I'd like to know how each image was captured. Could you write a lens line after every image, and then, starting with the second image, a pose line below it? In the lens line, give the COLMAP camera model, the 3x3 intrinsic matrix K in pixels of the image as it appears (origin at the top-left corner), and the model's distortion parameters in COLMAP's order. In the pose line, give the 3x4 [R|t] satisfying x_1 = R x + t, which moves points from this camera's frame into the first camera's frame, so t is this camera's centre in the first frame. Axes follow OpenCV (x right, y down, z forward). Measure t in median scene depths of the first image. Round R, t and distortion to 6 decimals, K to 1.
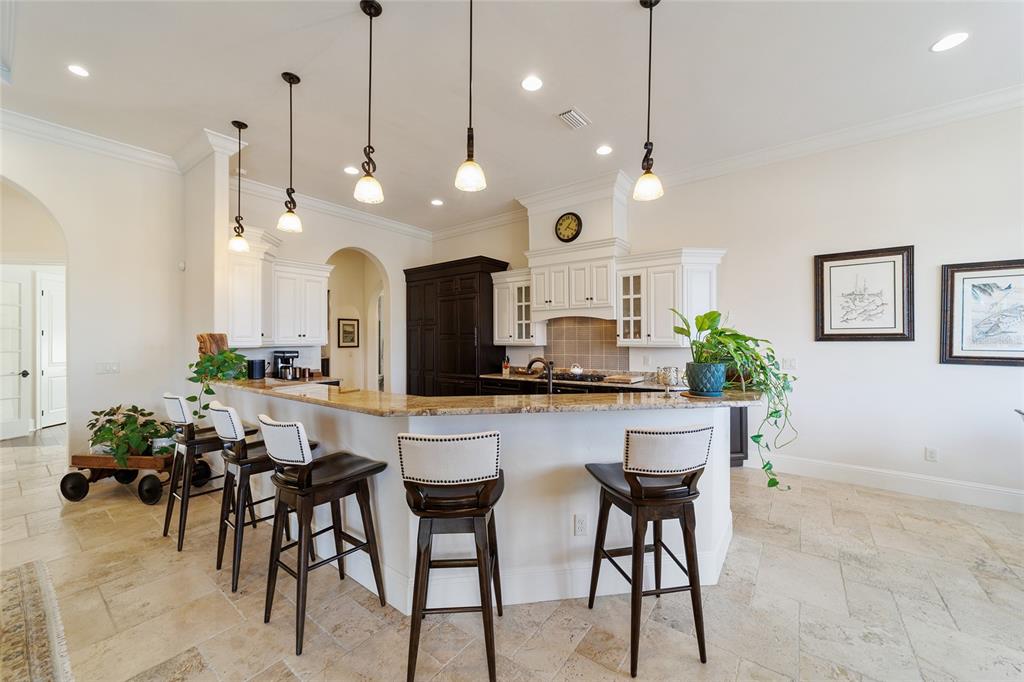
lens RADIAL K [[393.6, 0, 507.8], [0, 393.6, 340.8], [0, 0, 1]] dist [-0.001952, 0.000113]
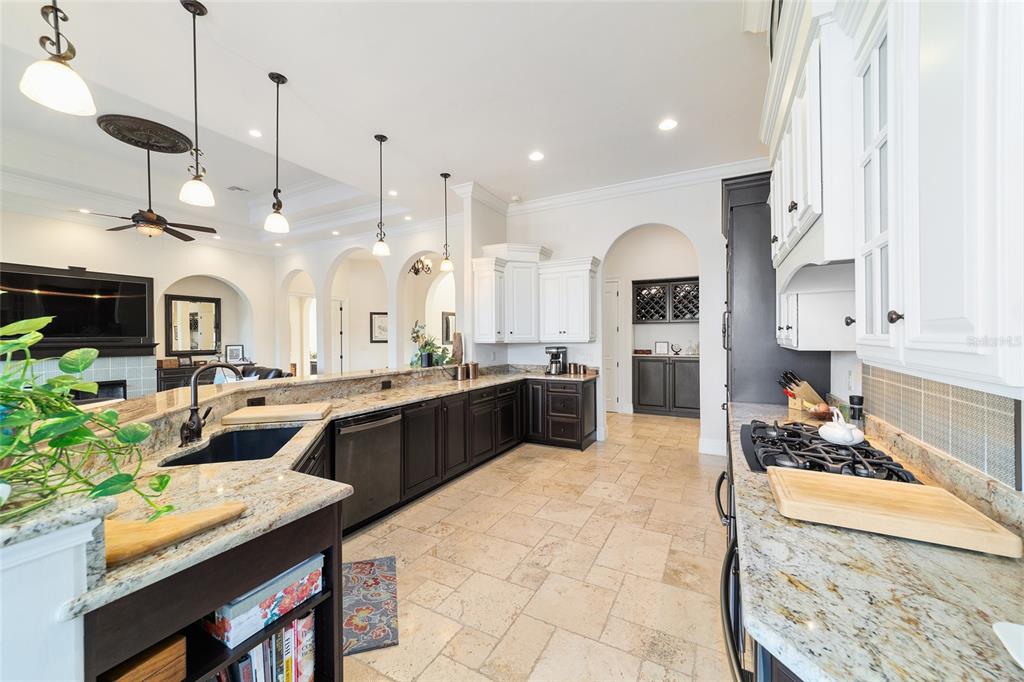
lens RADIAL K [[393.6, 0, 508.5], [0, 393.6, 339.5], [0, 0, 1]] dist [-0.001952, 0.000113]
pose [[0.156486, 0.004741, -0.987669, 0.458119], [0.007900, 0.999950, 0.006051, -0.001622], [0.987649, -0.008750, 0.156441, 0.685250]]
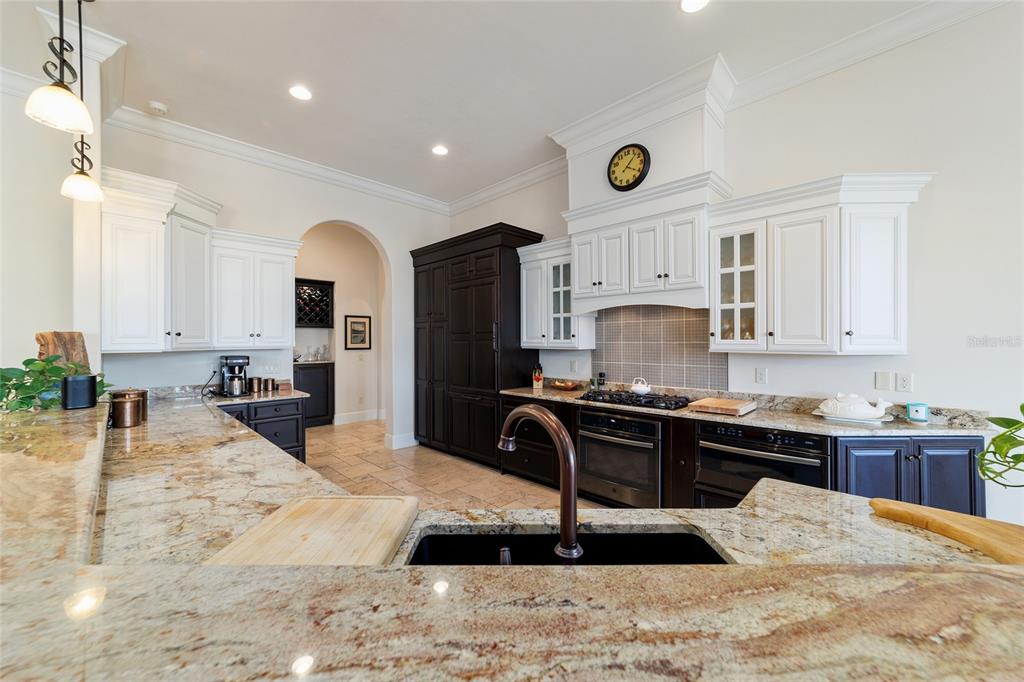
lens RADIAL K [[393.6, 0, 511.5], [0, 393.6, 340.9], [0, 0, 1]] dist [-0.001952, 0.000113]
pose [[0.991444, 0.000668, -0.130534, 0.047090], [-0.000690, 1.000000, -0.000123, -0.002608], [0.130534, 0.000212, 0.991444, 0.324966]]
